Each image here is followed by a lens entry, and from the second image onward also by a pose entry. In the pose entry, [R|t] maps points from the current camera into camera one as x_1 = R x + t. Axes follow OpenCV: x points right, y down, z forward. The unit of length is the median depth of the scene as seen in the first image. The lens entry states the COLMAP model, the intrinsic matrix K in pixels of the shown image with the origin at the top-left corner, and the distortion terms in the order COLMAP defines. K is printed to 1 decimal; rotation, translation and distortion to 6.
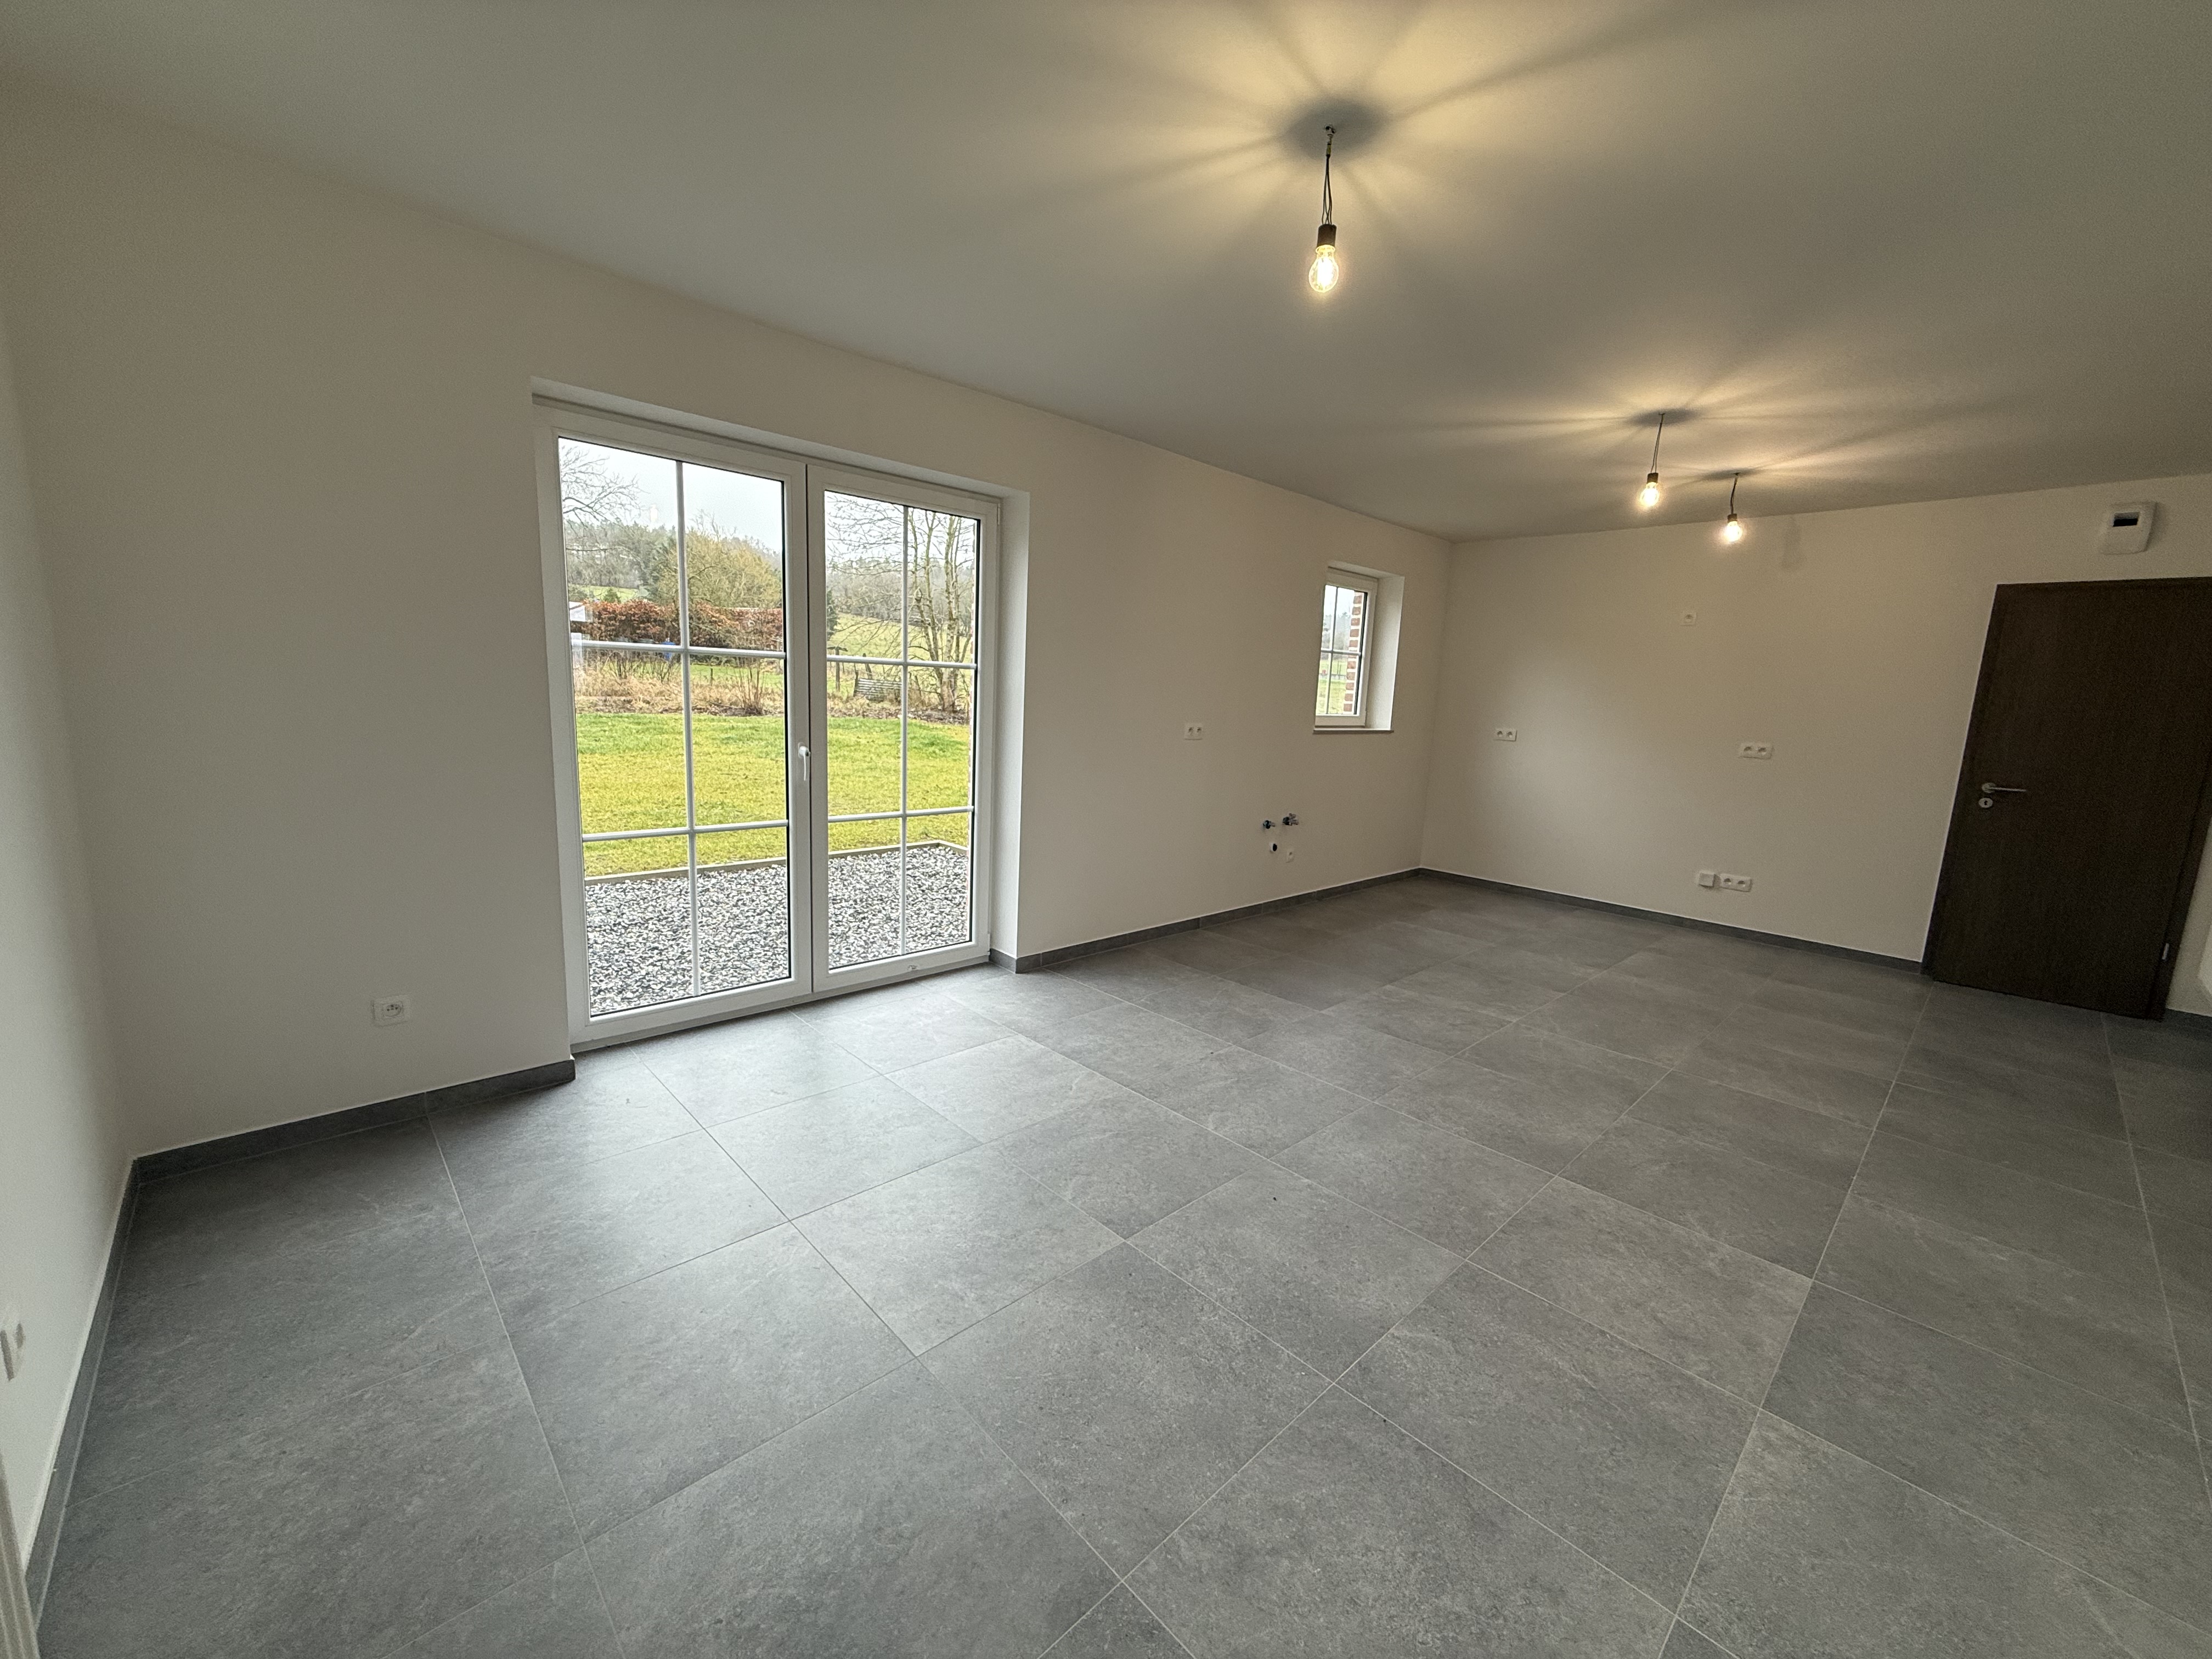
lens RADIAL K [[878.2, 0, 1103.6], [0, 878.2, 829.1], [0, 0, 1]] dist [0.001696, 0.000121]
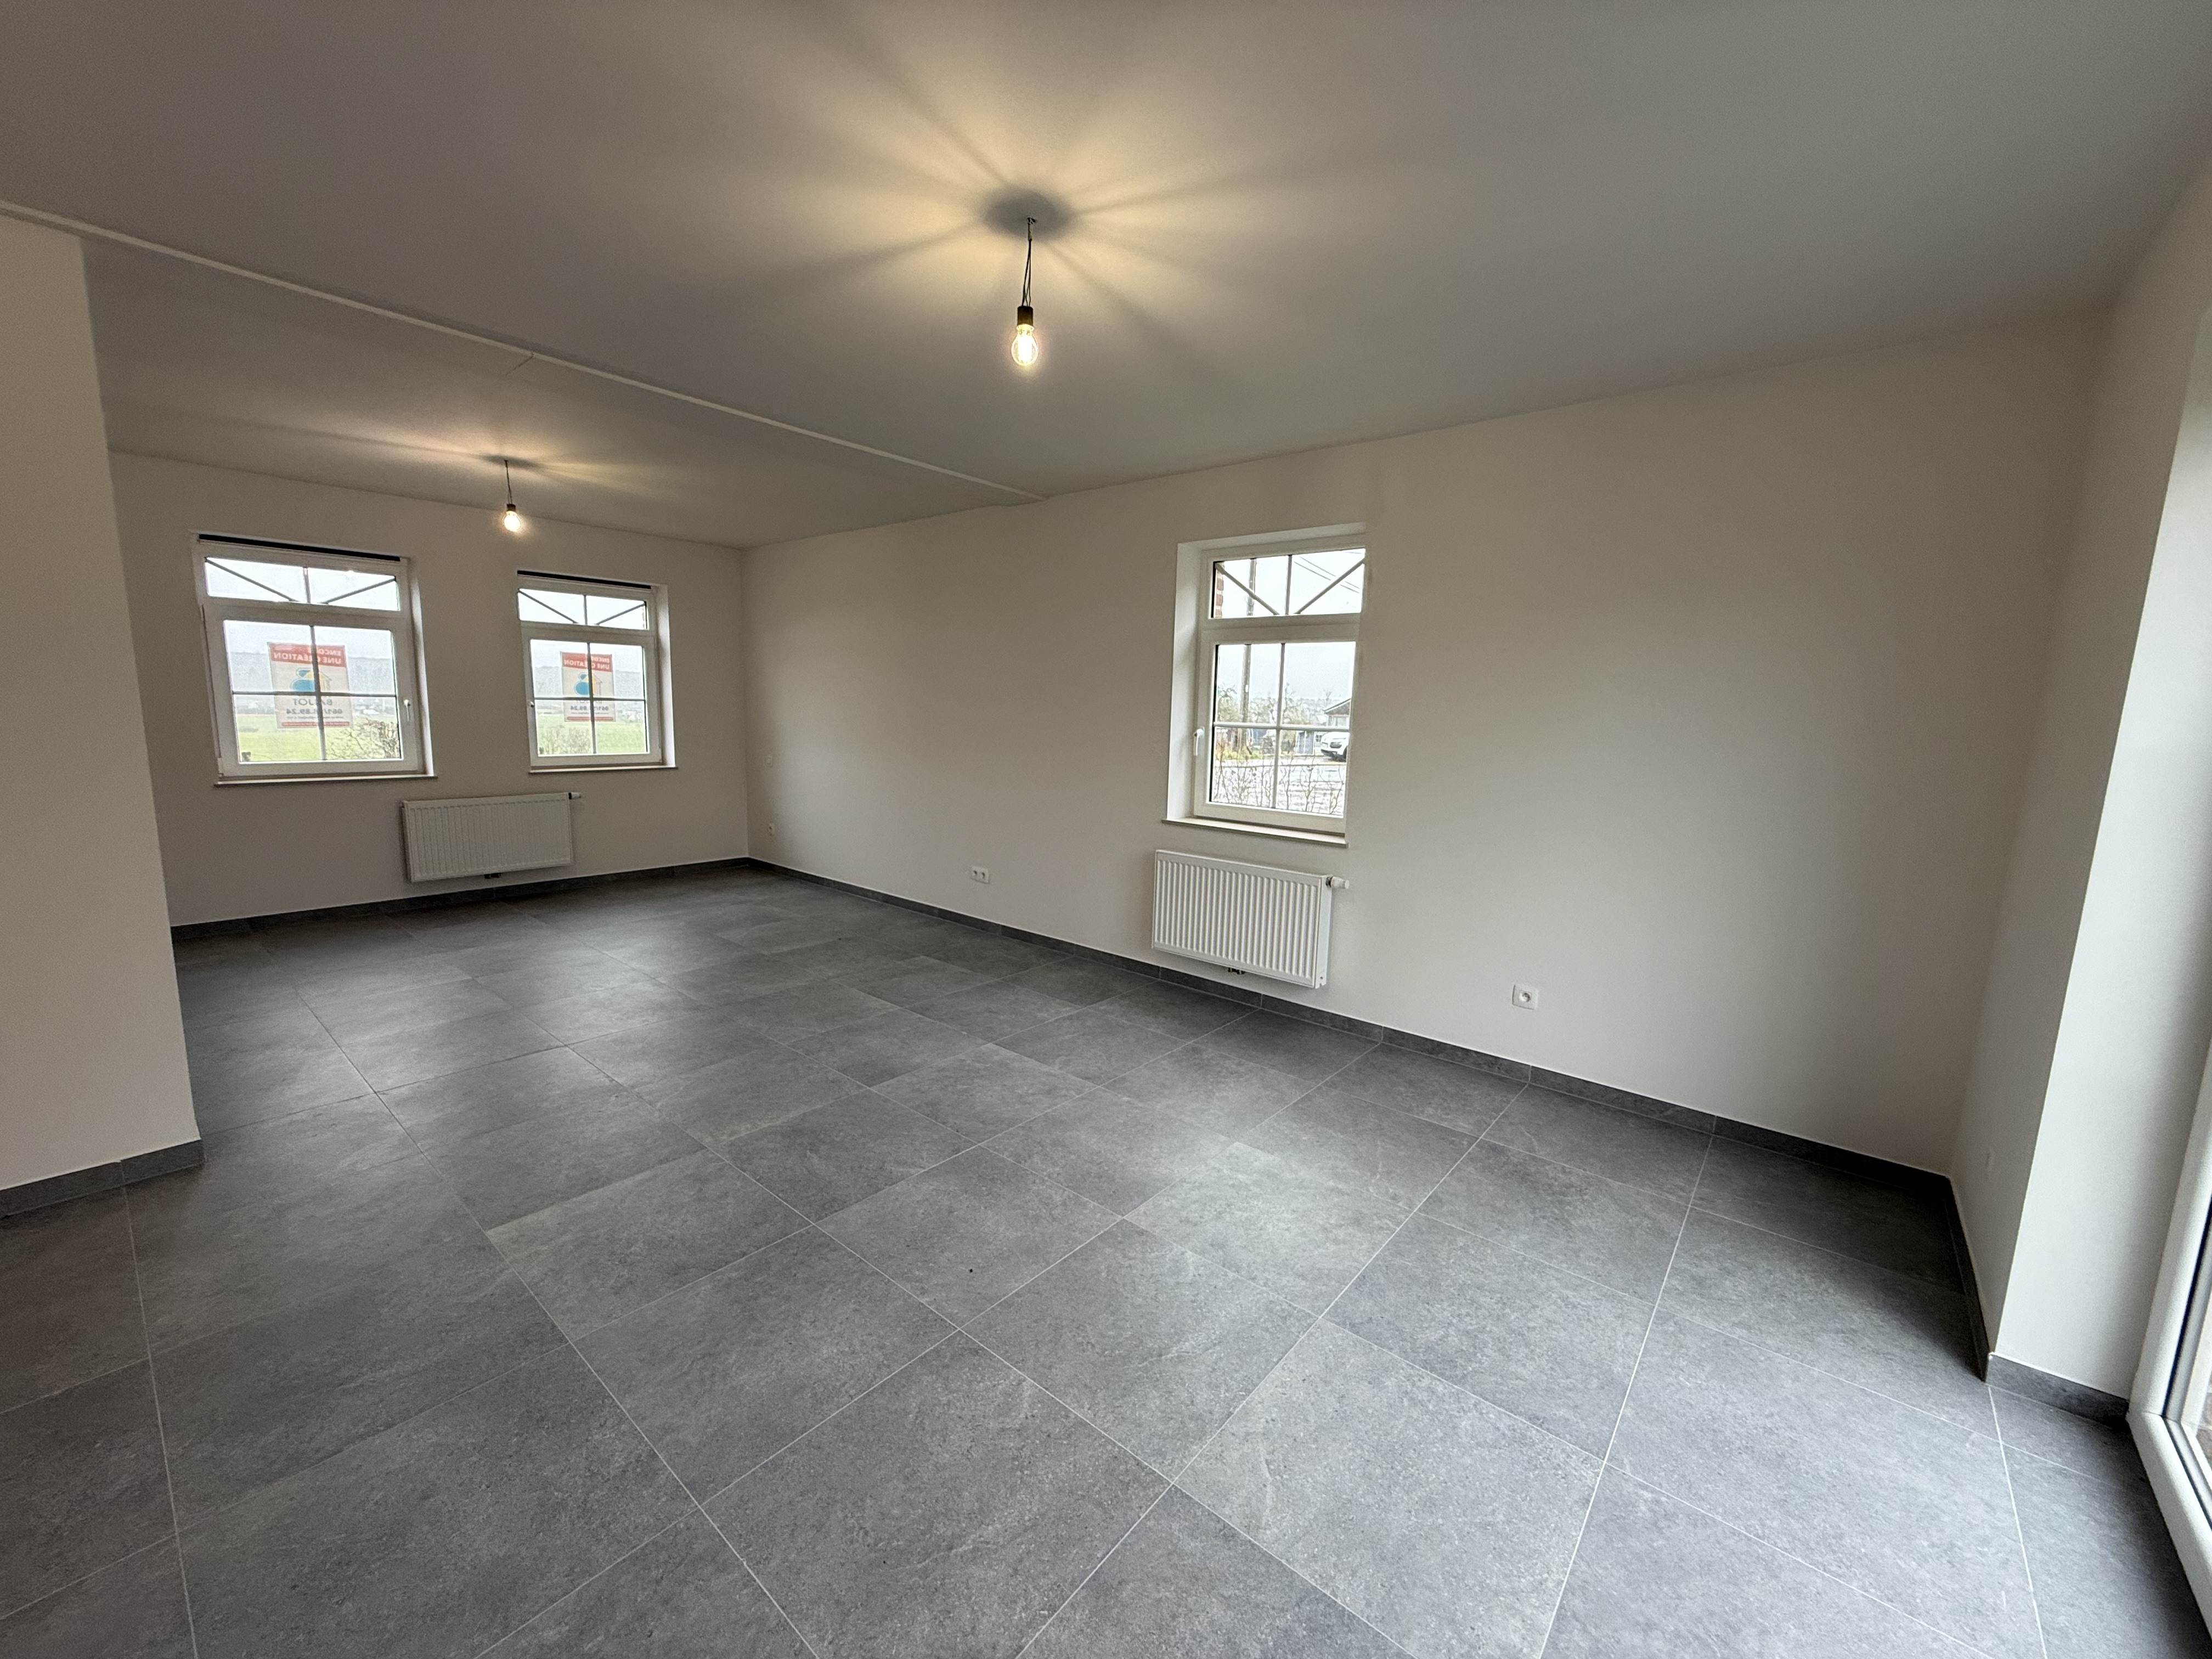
lens RADIAL K [[880.3, 0, 1100.9], [0, 880.3, 830.0], [0, 0, 1]] dist [-0.000862, 0.000103]
pose [[-0.991061, -0.056400, -0.120898, 0.131396], [-0.089944, 0.951779, 0.293302, -0.199284], [0.098526, 0.301555, -0.948344, 1.160164]]
